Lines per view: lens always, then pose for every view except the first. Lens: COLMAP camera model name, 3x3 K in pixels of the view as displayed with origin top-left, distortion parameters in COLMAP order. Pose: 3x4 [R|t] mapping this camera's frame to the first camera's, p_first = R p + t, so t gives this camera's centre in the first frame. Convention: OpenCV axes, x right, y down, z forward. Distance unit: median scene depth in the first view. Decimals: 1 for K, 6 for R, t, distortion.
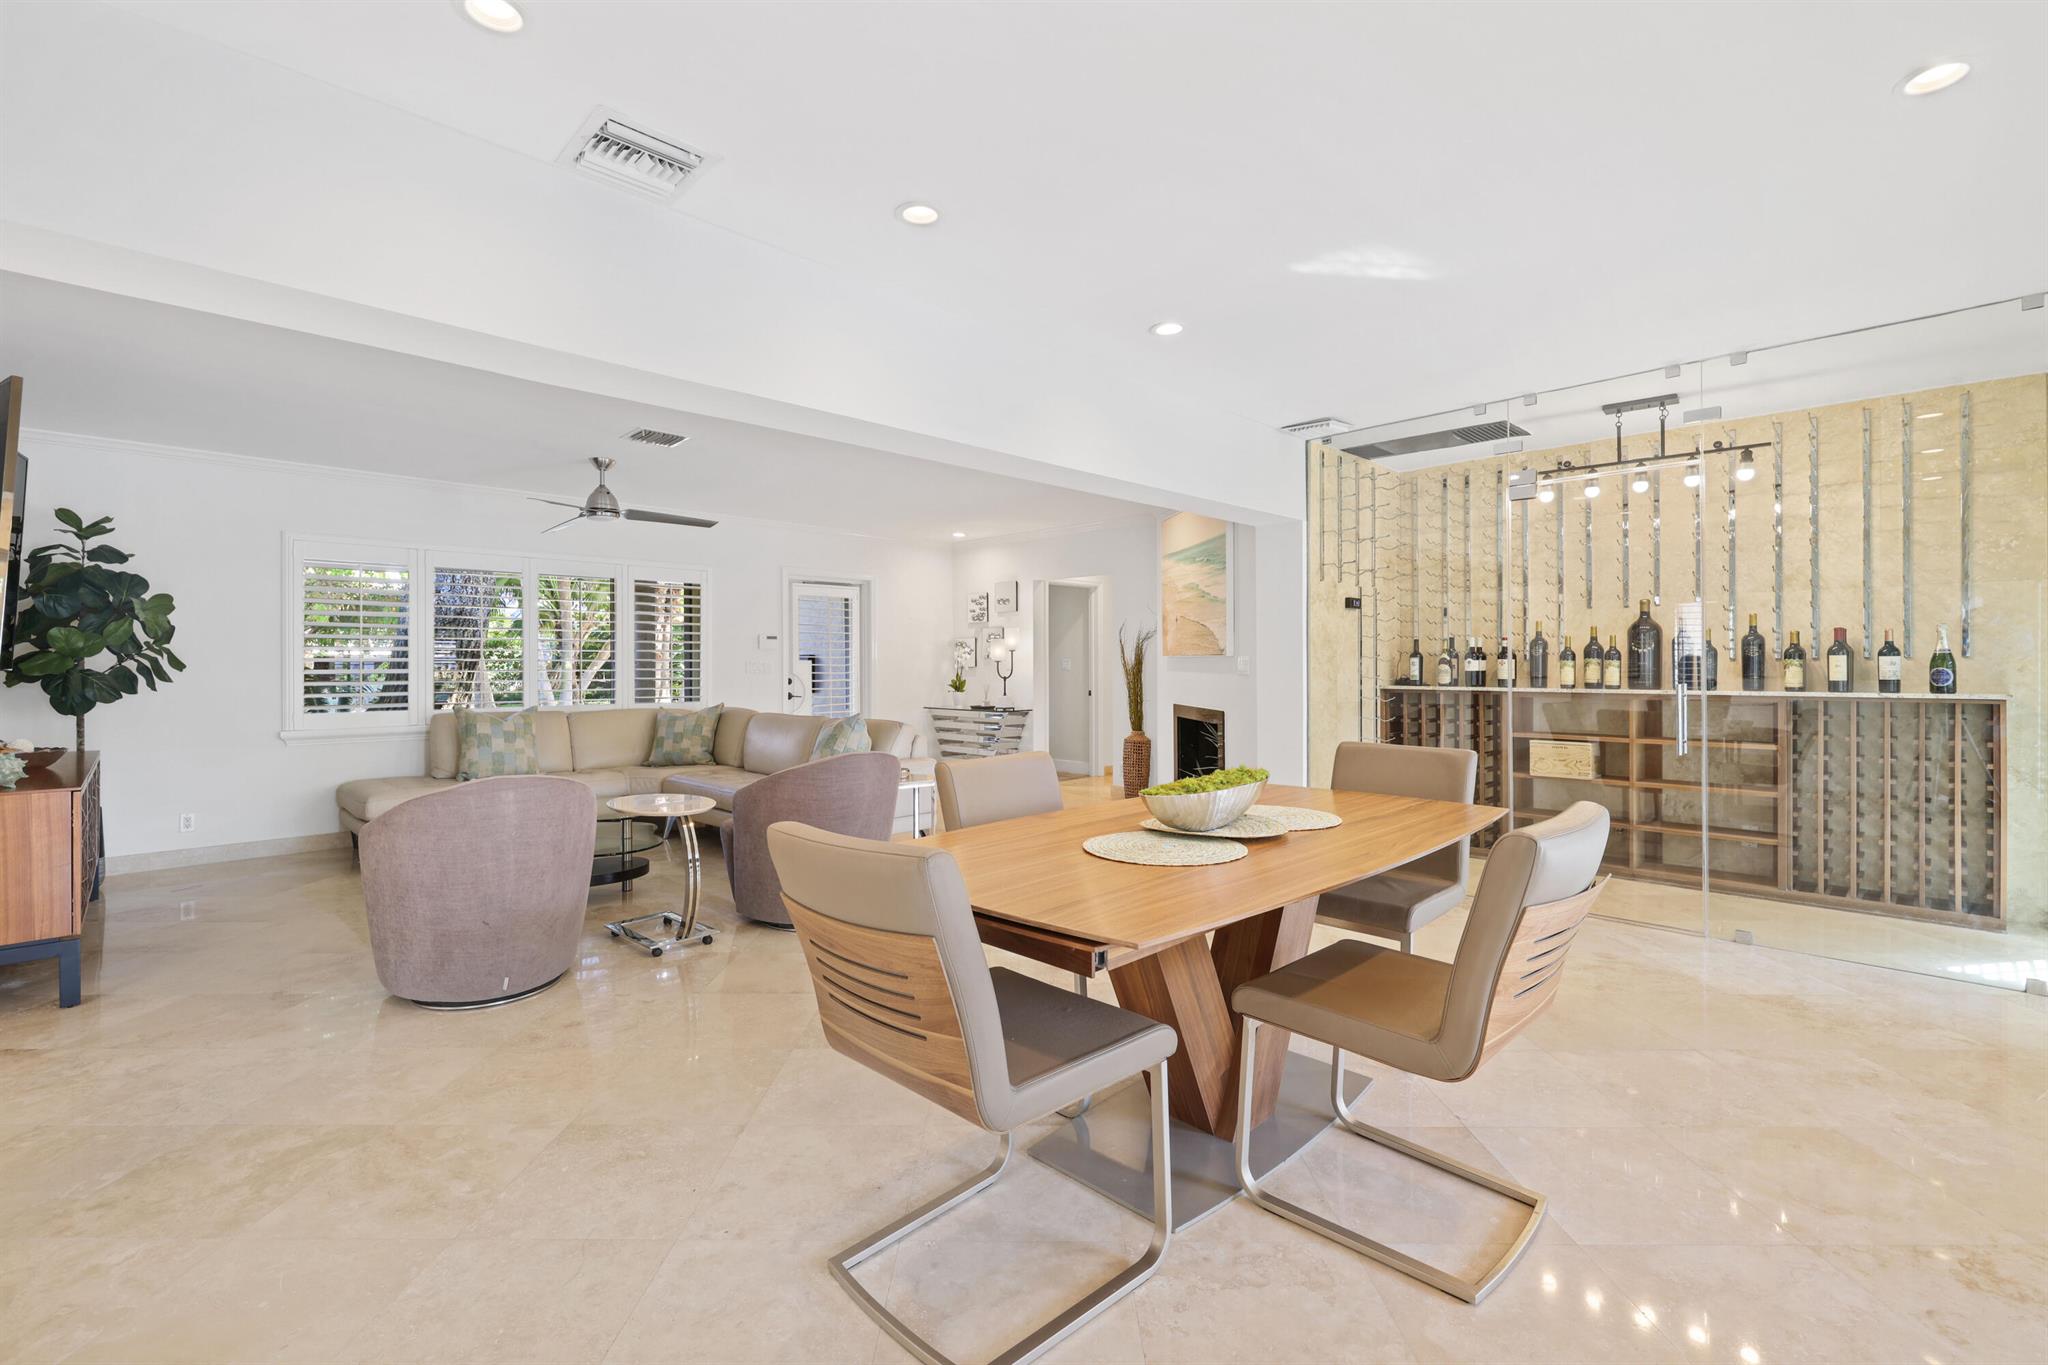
lens RADIAL K [[884.8, 0, 1007.1], [0, 884.8, 658.5], [0, 0, 1]] dist [0.001975, 0.000264]
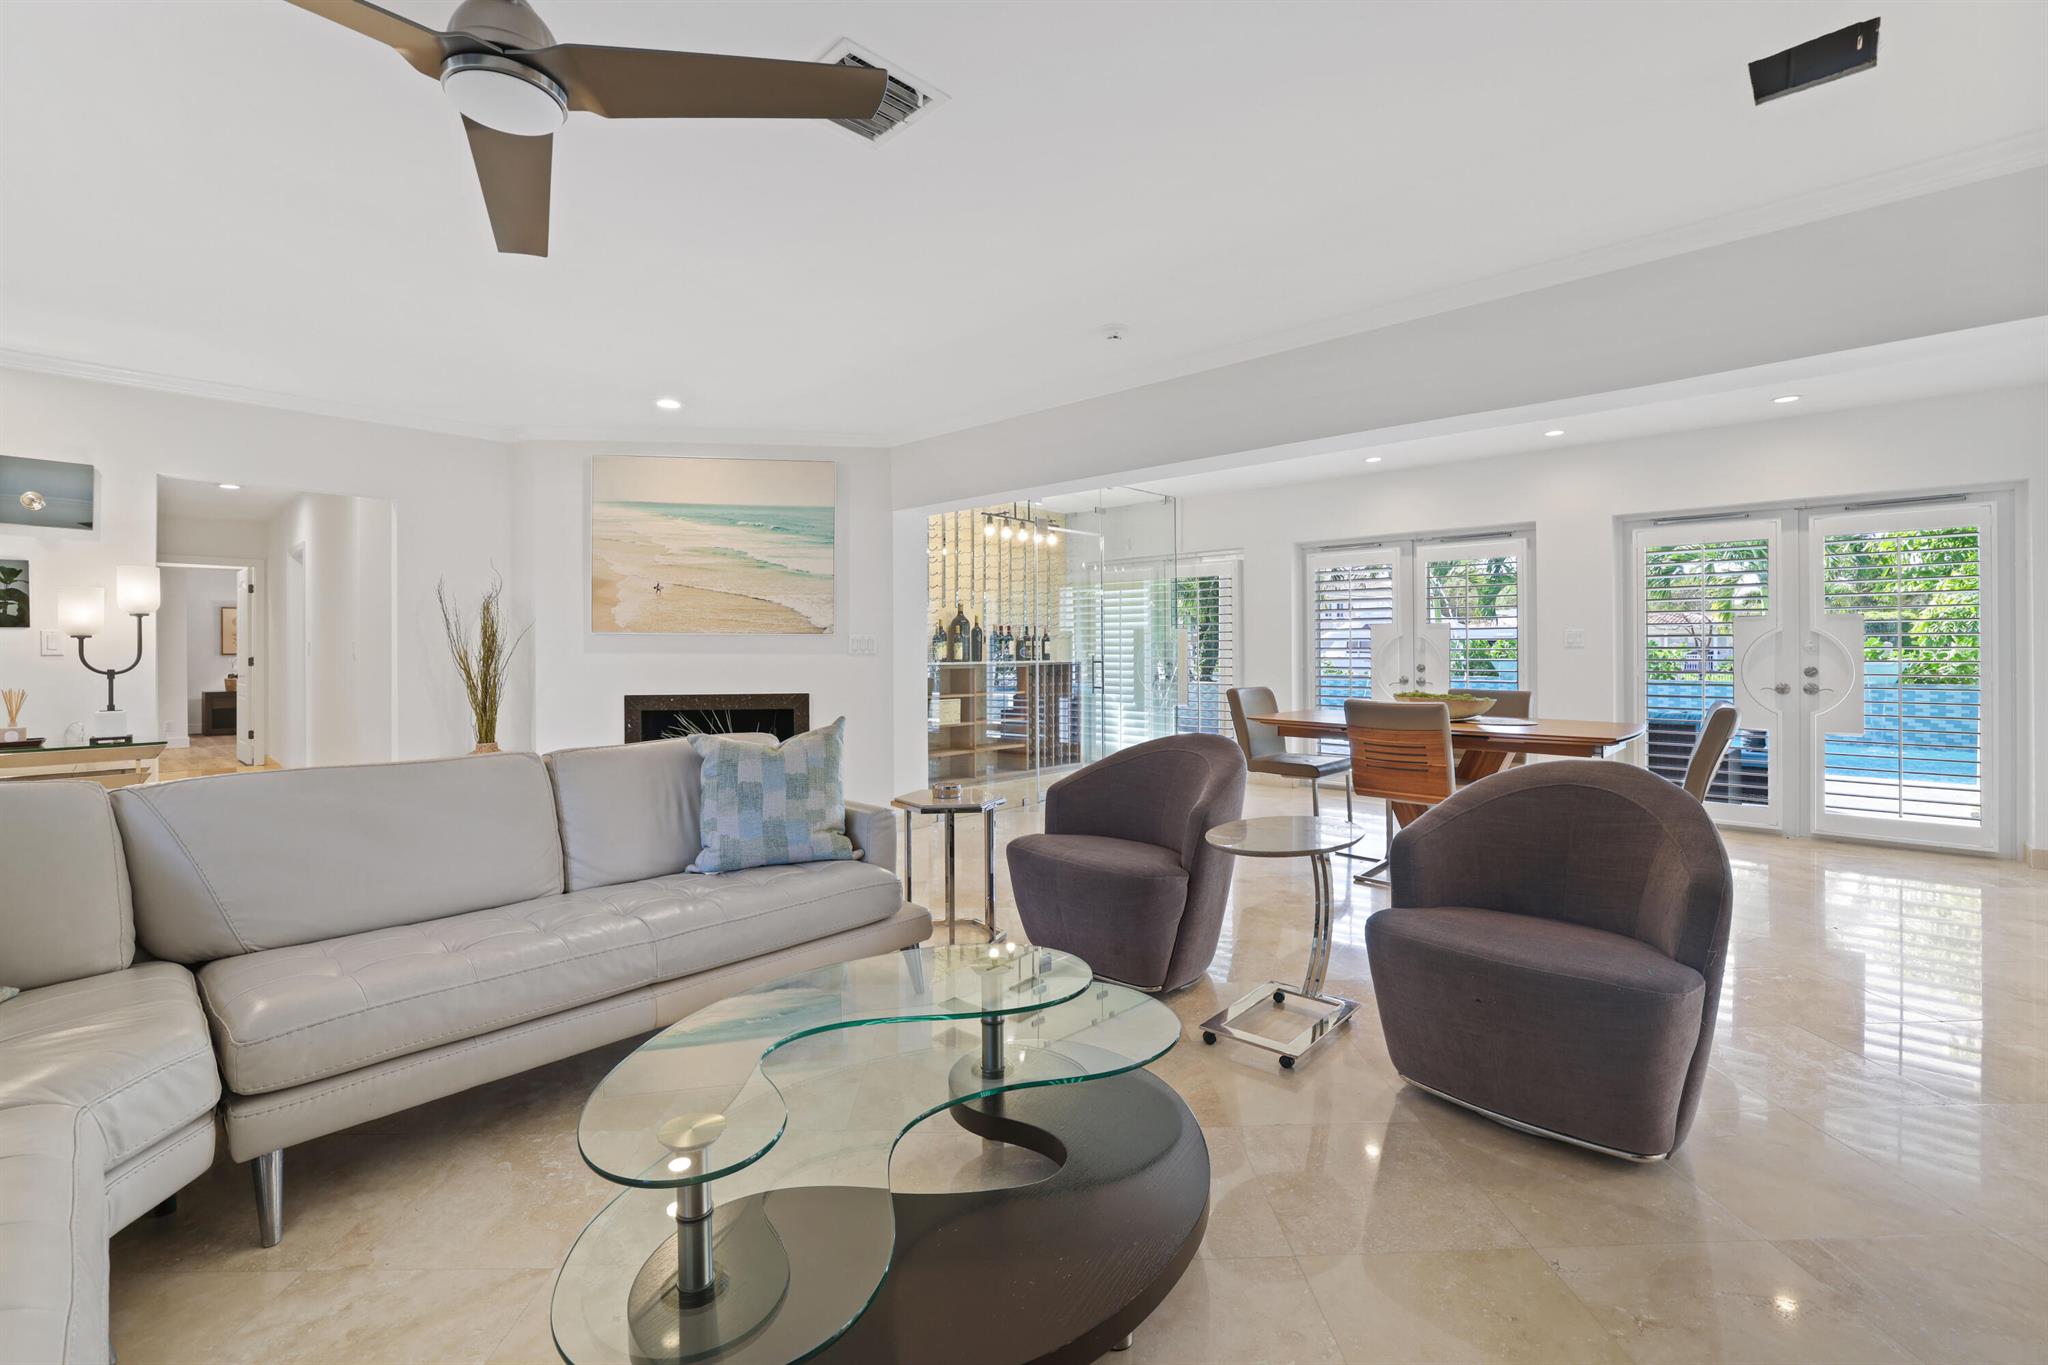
lens RADIAL K [[884.8, 0, 1047.0], [0, 884.8, 644.8], [0, 0, 1]] dist [0.001975, 0.000264]
pose [[-0.053466, 0.005417, 0.998555, -0.783862], [-0.003833, 0.999977, -0.005630, 0.013809], [-0.998562, -0.004129, -0.053444, 0.873152]]
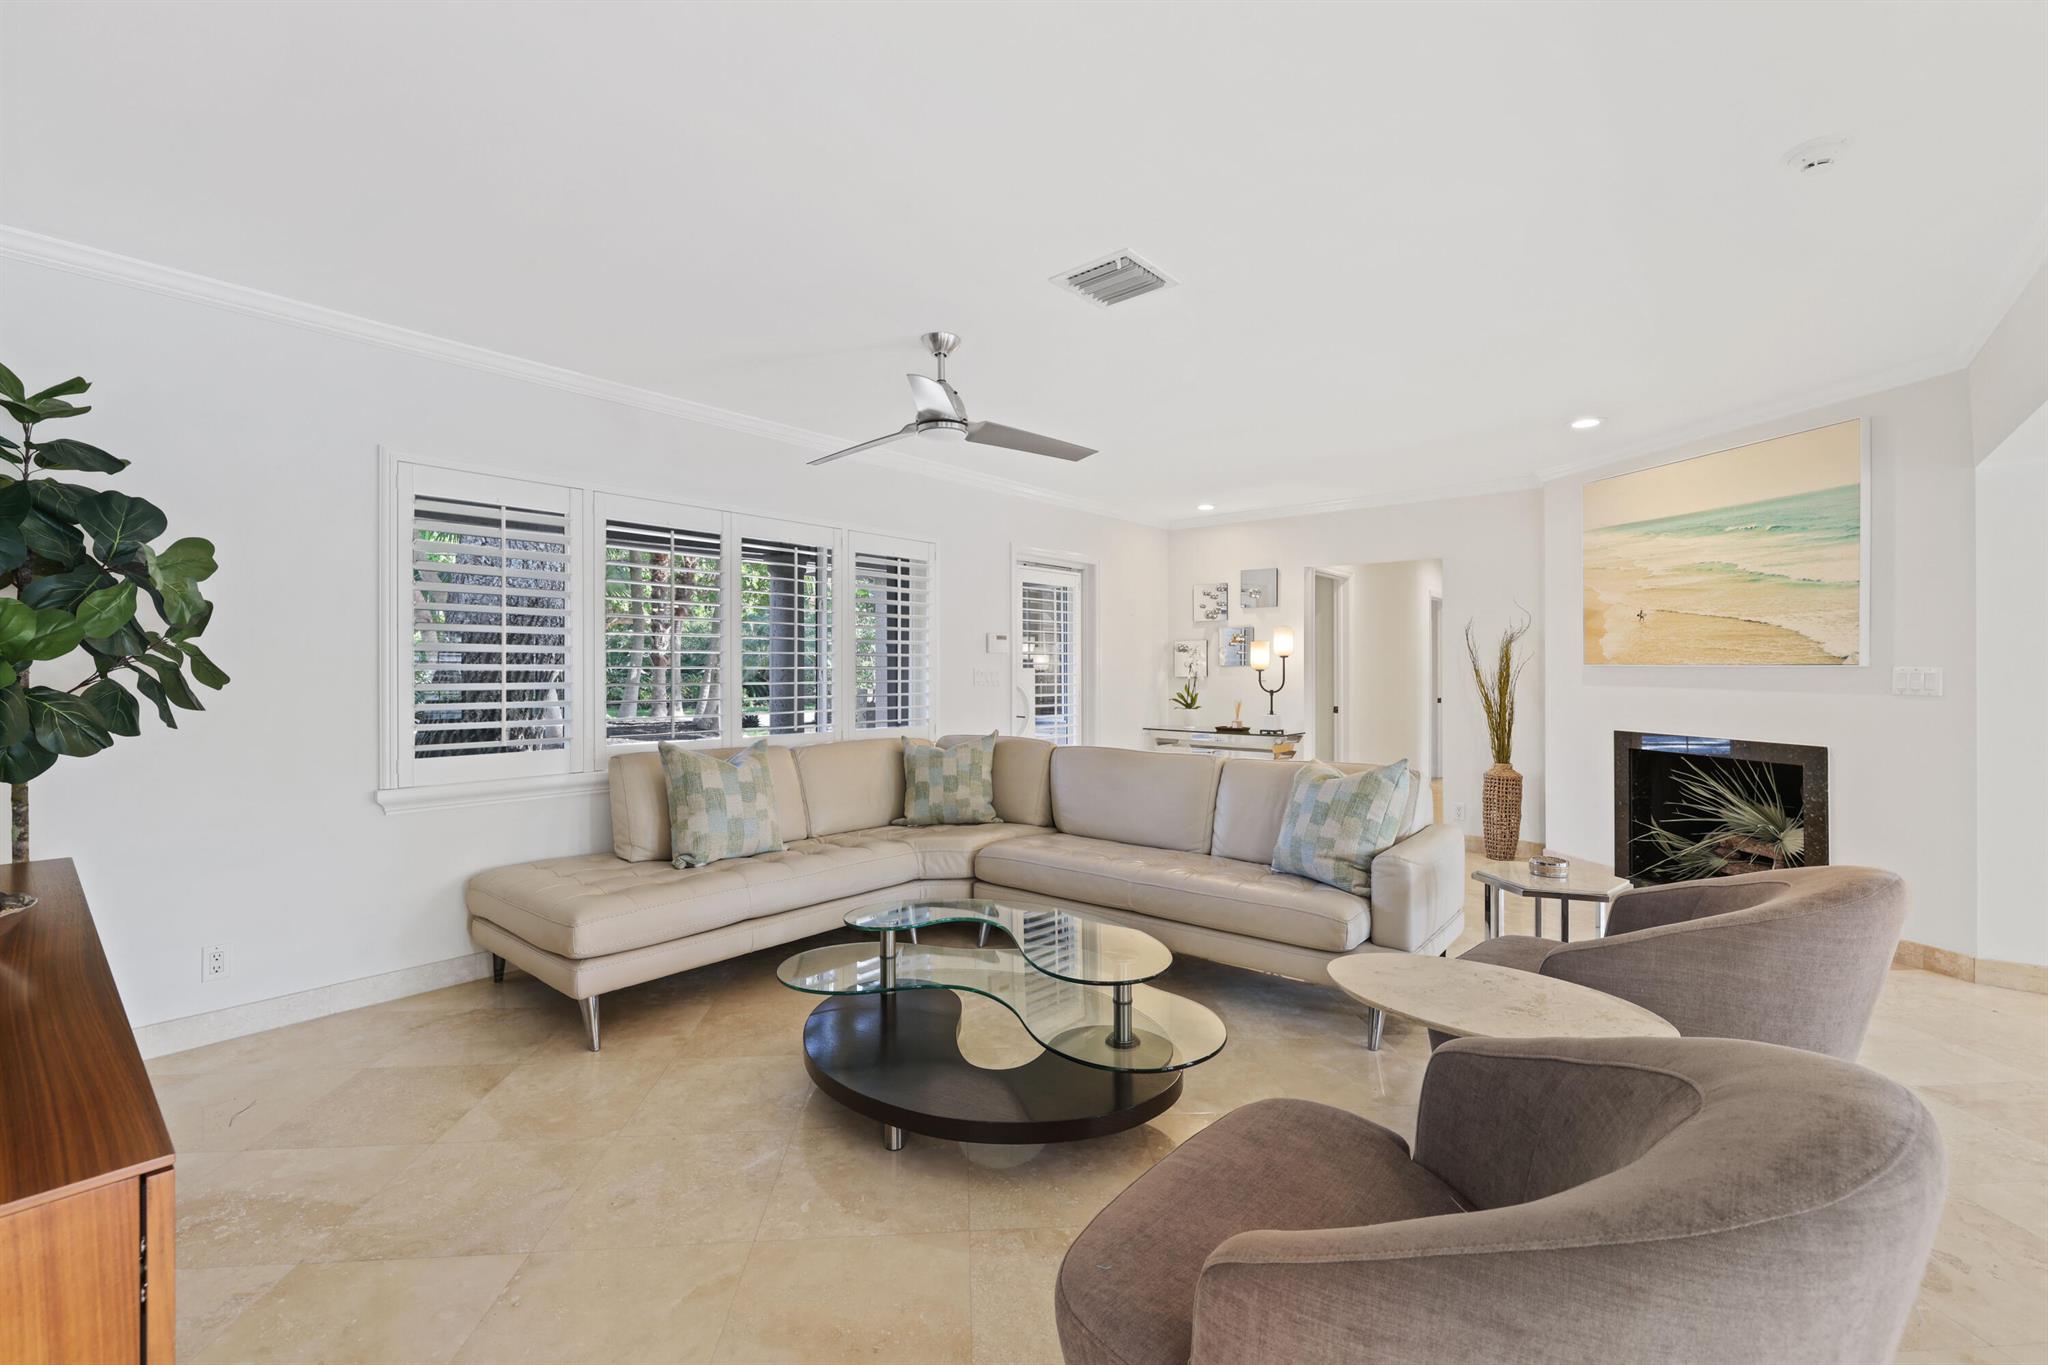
lens RADIAL K [[884.8, 0, 1021.6], [0, 884.8, 669.4], [0, 0, 1]] dist [0.001975, 0.000264]
pose [[0.995496, 0.003060, 0.094758, -0.483332], [-0.003655, 0.999975, 0.006101, -0.002257], [-0.094737, -0.006420, 0.995482, 0.410525]]
